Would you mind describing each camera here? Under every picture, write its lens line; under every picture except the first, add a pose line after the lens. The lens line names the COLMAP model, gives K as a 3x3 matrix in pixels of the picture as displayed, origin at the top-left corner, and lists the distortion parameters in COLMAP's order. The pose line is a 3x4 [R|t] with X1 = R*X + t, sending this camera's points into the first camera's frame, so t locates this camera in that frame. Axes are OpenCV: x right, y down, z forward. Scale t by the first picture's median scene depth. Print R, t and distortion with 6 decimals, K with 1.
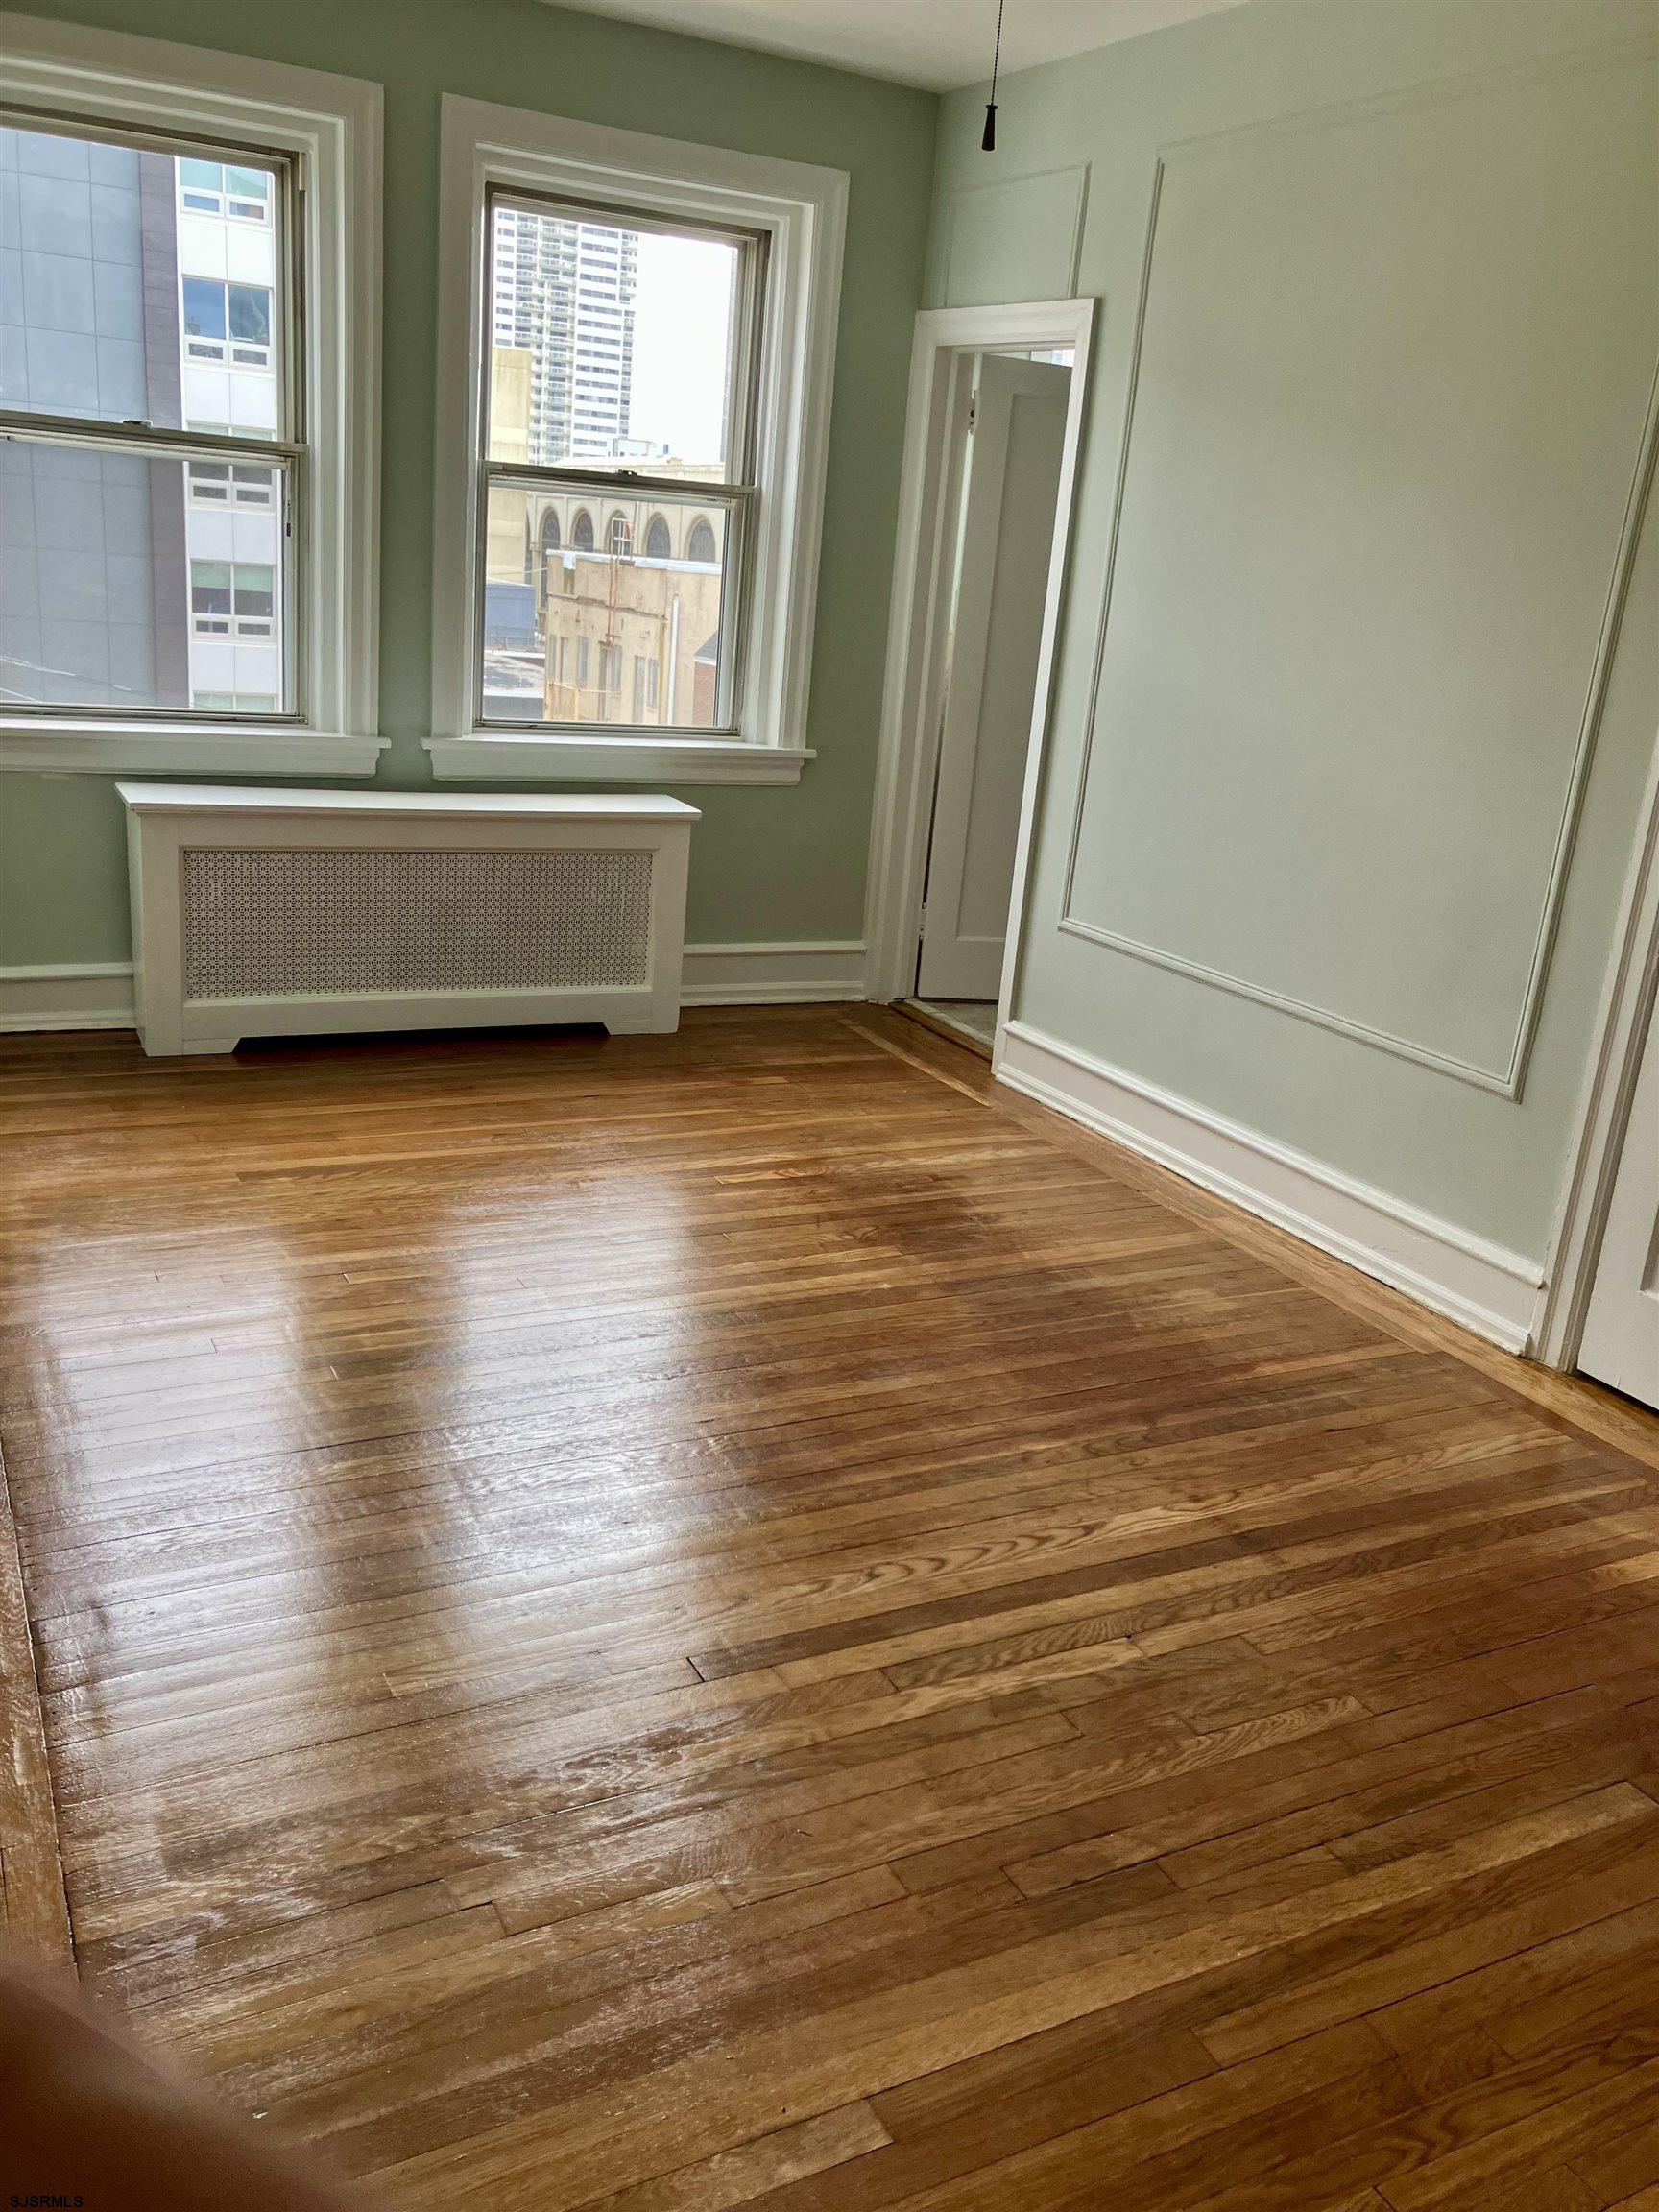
lens RADIAL K [[1849.9, 0, 868.7], [0, 1849.9, 1095.9], [0, 0, 1]] dist [0.015174, -0.024873]
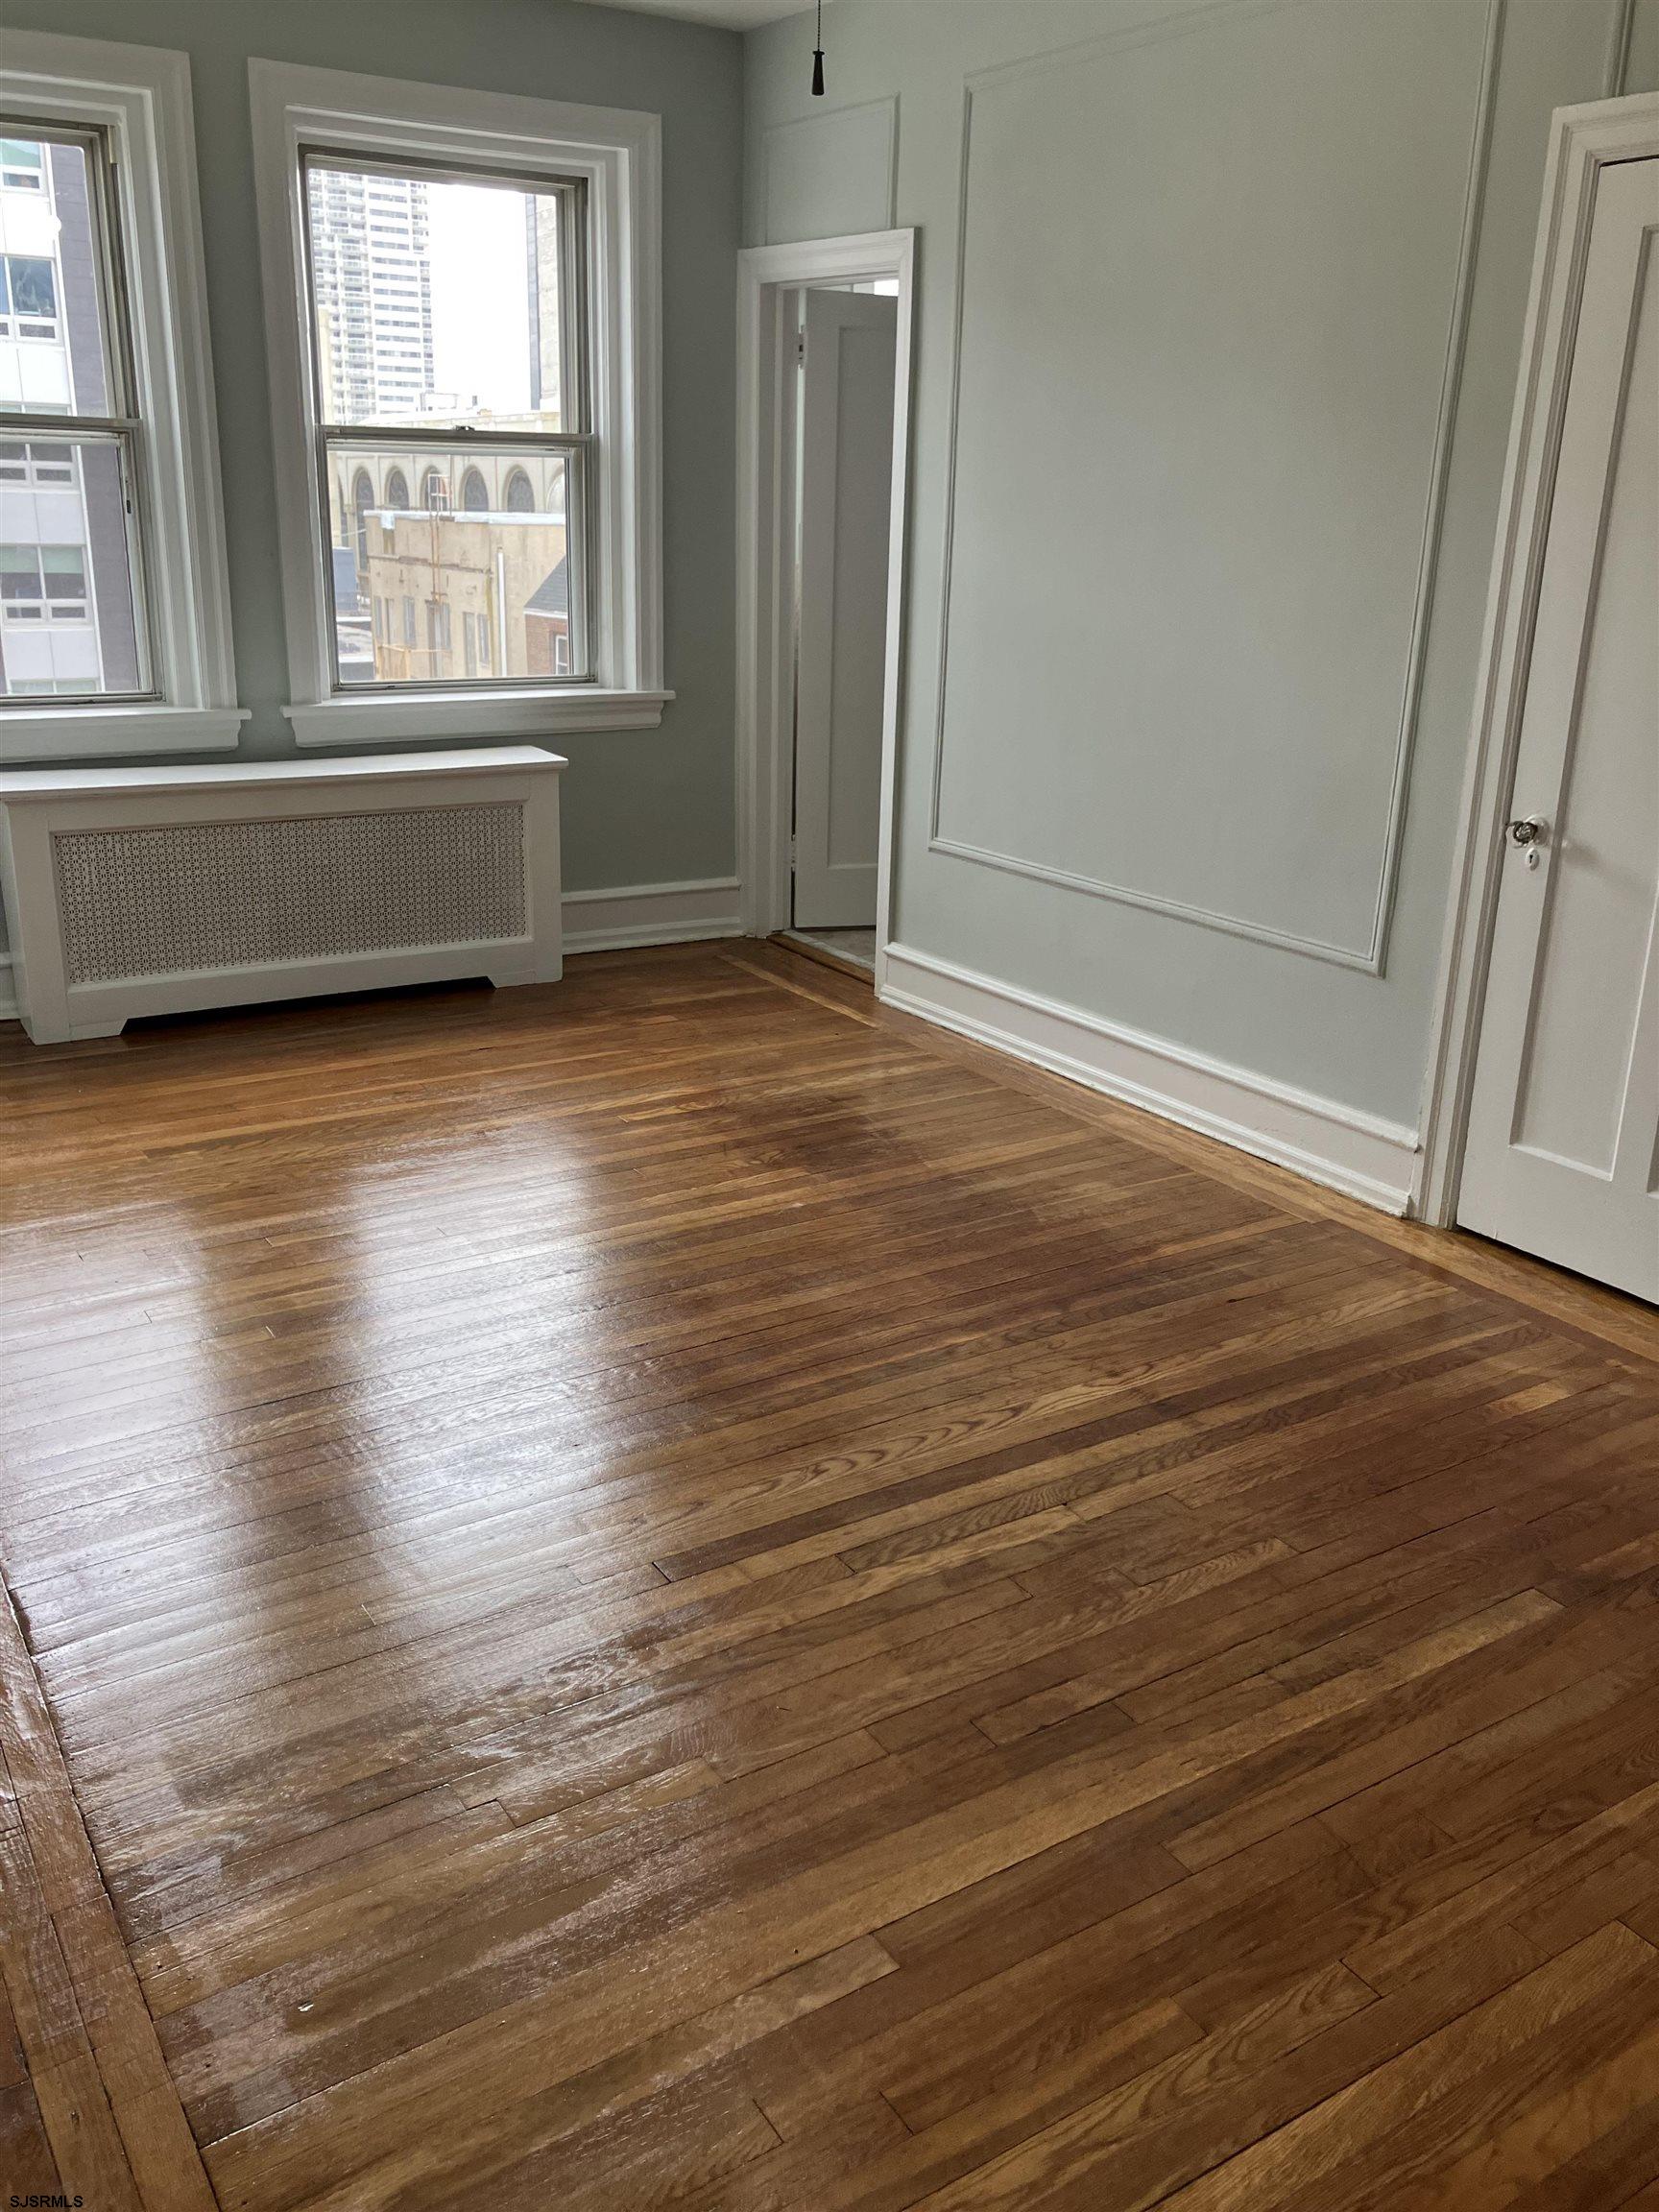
lens RADIAL K [[1849.9, 0, 860.6], [0, 1849.9, 1068.4], [0, 0, 1]] dist [0.015174, -0.024873]
pose [[0.994315, -0.085003, 0.064133, -0.016407], [0.083798, 0.996256, 0.021259, 0.008917], [-0.065700, -0.015764, 0.997715, -0.030896]]
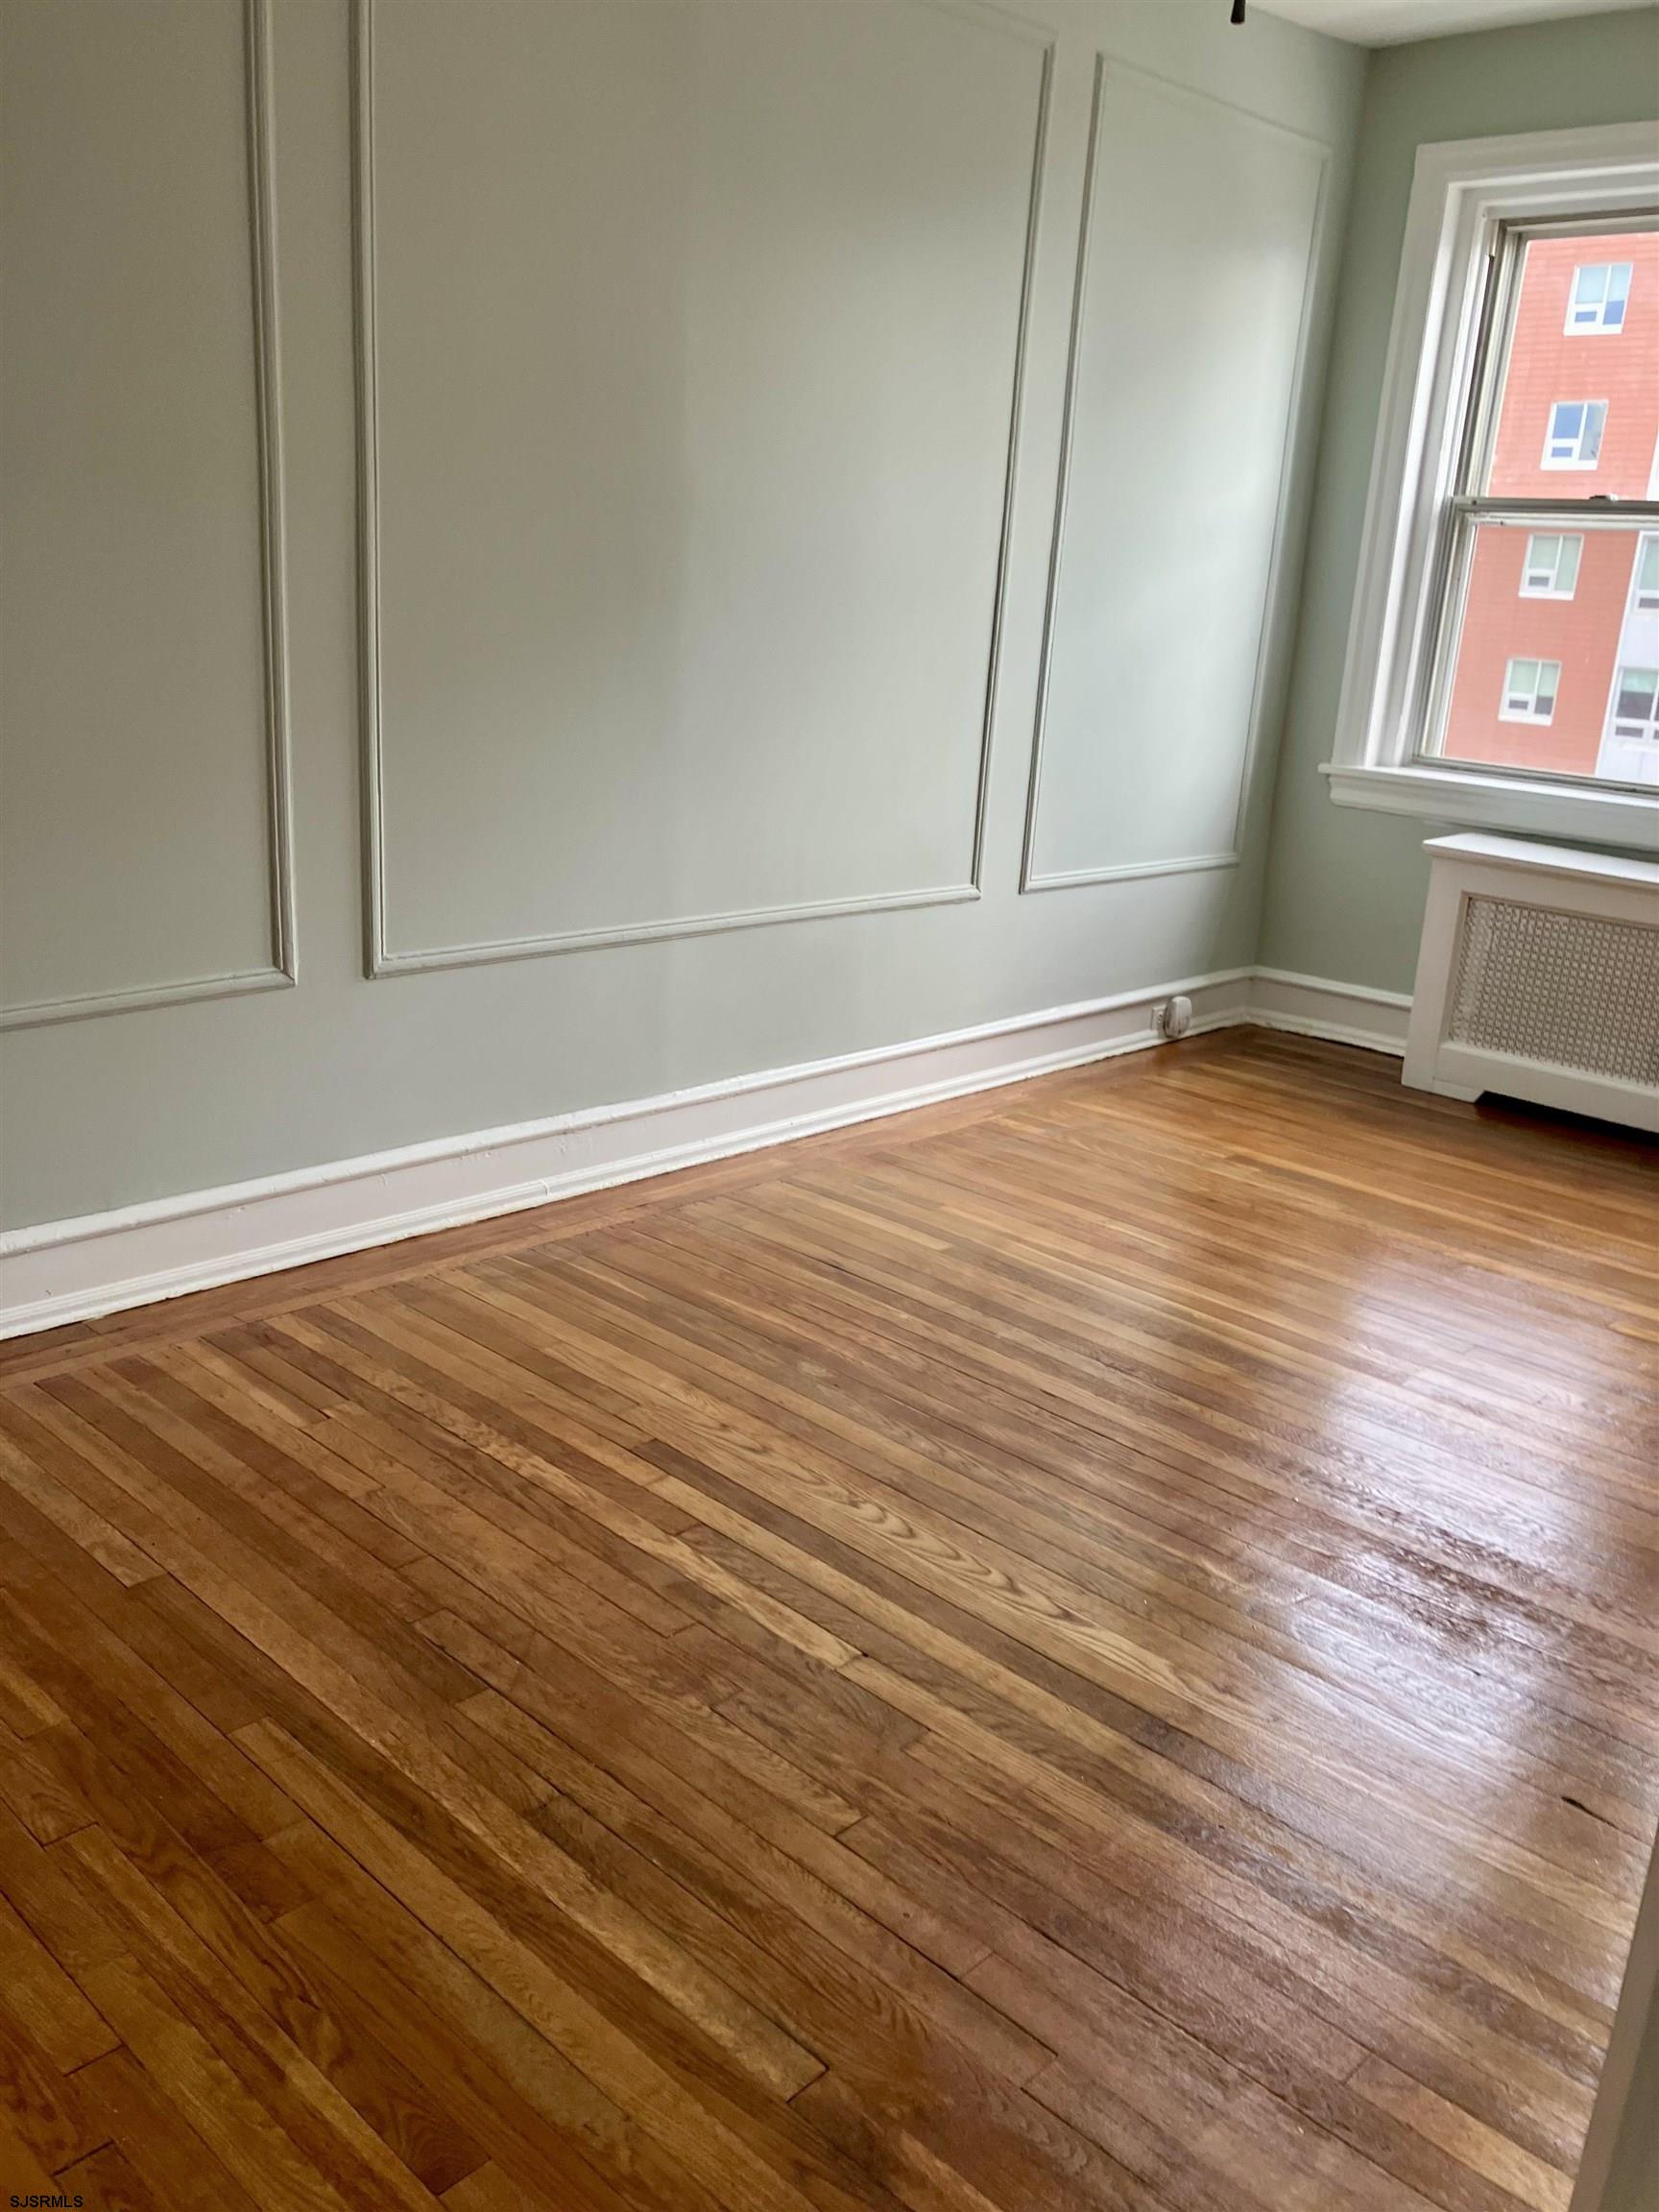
lens RADIAL K [[1849.9, 0, 820.5], [0, 1849.9, 1121.8], [0, 0, 1]] dist [0.015174, -0.024873]
pose [[0.301138, 0.220308, -0.927783, 0.669552], [-0.308765, 0.943058, 0.123717, -0.039370], [0.902209, 0.249211, 0.352014, 0.447303]]
